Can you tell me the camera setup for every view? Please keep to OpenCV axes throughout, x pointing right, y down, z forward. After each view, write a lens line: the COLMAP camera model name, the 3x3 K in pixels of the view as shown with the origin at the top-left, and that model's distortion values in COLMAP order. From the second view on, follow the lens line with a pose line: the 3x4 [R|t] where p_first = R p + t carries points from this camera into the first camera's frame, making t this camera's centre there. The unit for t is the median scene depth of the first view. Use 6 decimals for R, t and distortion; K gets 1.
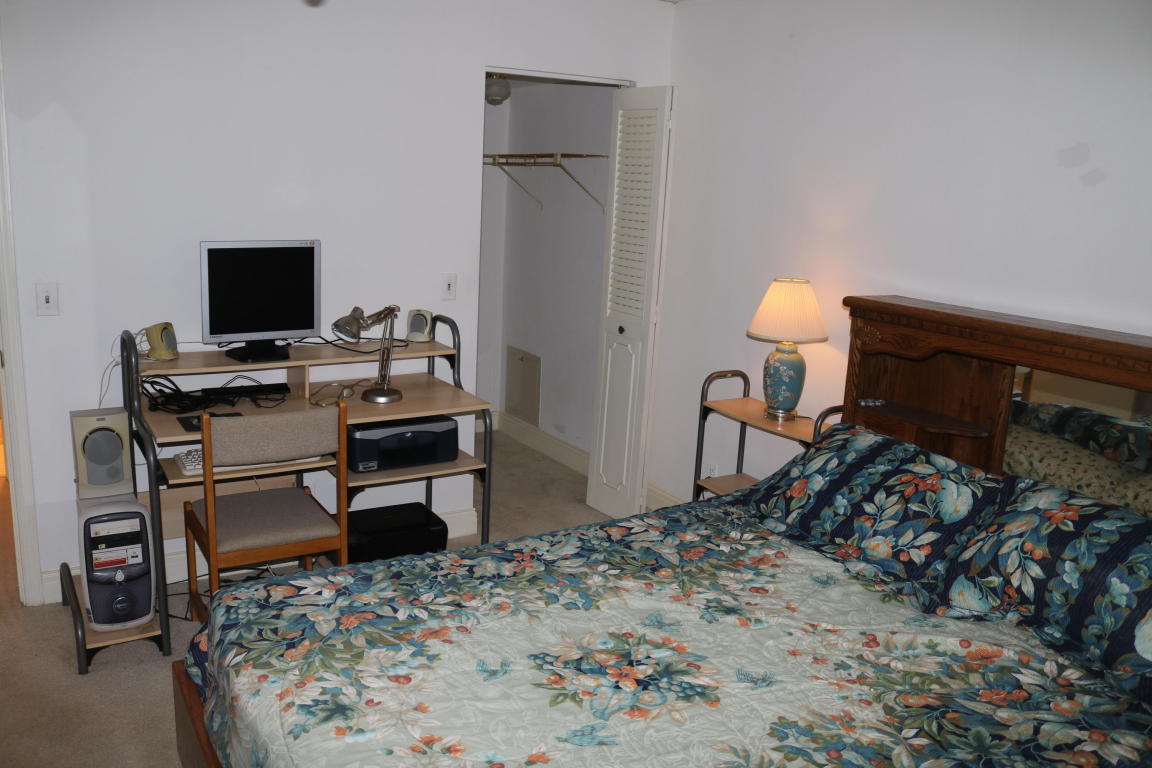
lens RADIAL K [[936.7, 0, 567.0], [0, 936.7, 376.4], [0, 0, 1]] dist [-0.105782, 0.047169]
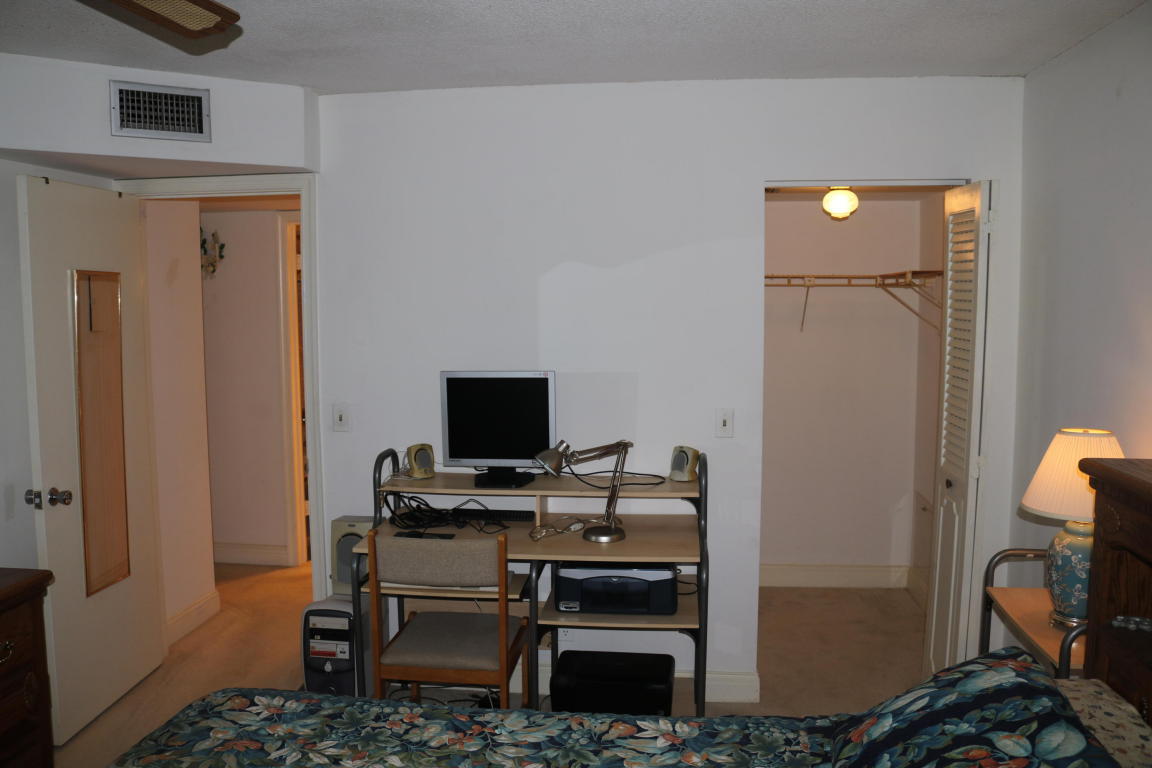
lens RADIAL K [[936.7, 0, 566.0], [0, 936.7, 390.4], [0, 0, 1]] dist [-0.105782, 0.047169]
pose [[0.781855, 0.018043, -0.623200, 0.448499], [-0.094258, 0.991512, -0.089548, -0.044482], [0.616294, 0.128755, 0.776919, 0.268740]]
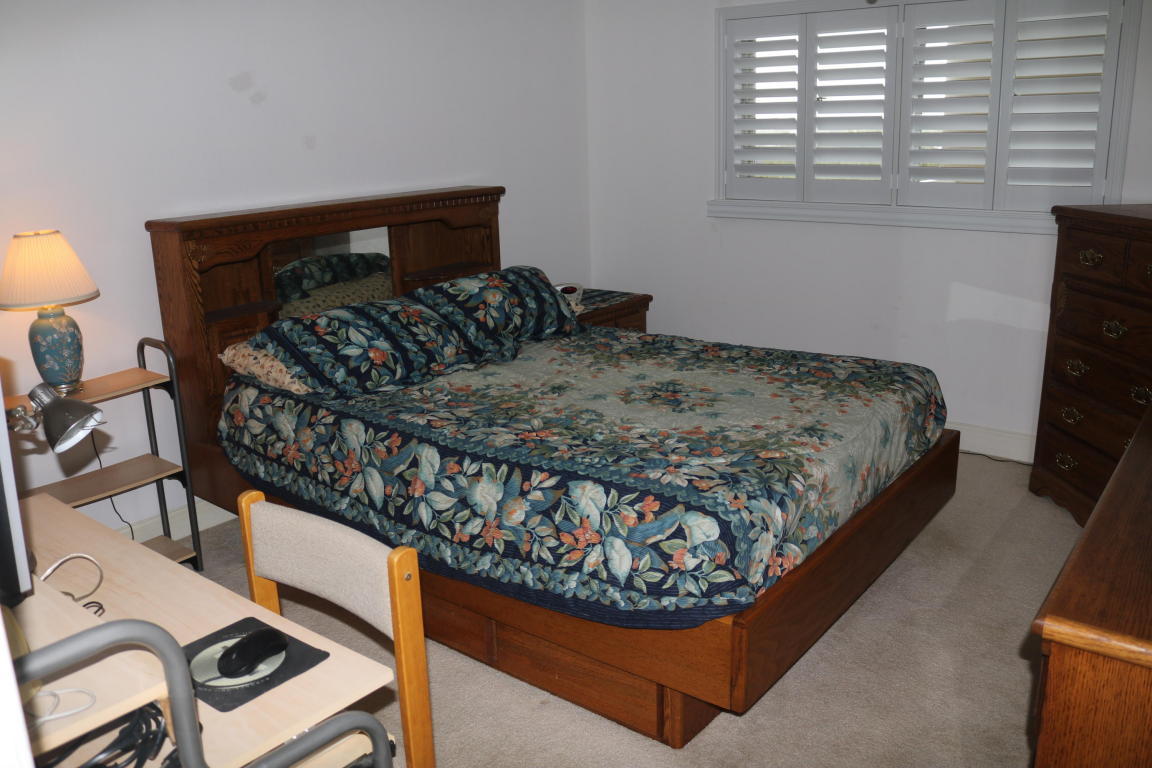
lens RADIAL K [[936.7, 0, 566.1], [0, 936.7, 381.3], [0, 0, 1]] dist [-0.105782, 0.047169]
pose [[-0.354693, -0.268306, 0.895659, -0.855684], [0.199099, 0.914296, 0.352735, -0.209543], [-0.913538, 0.303437, -0.270875, 1.006384]]
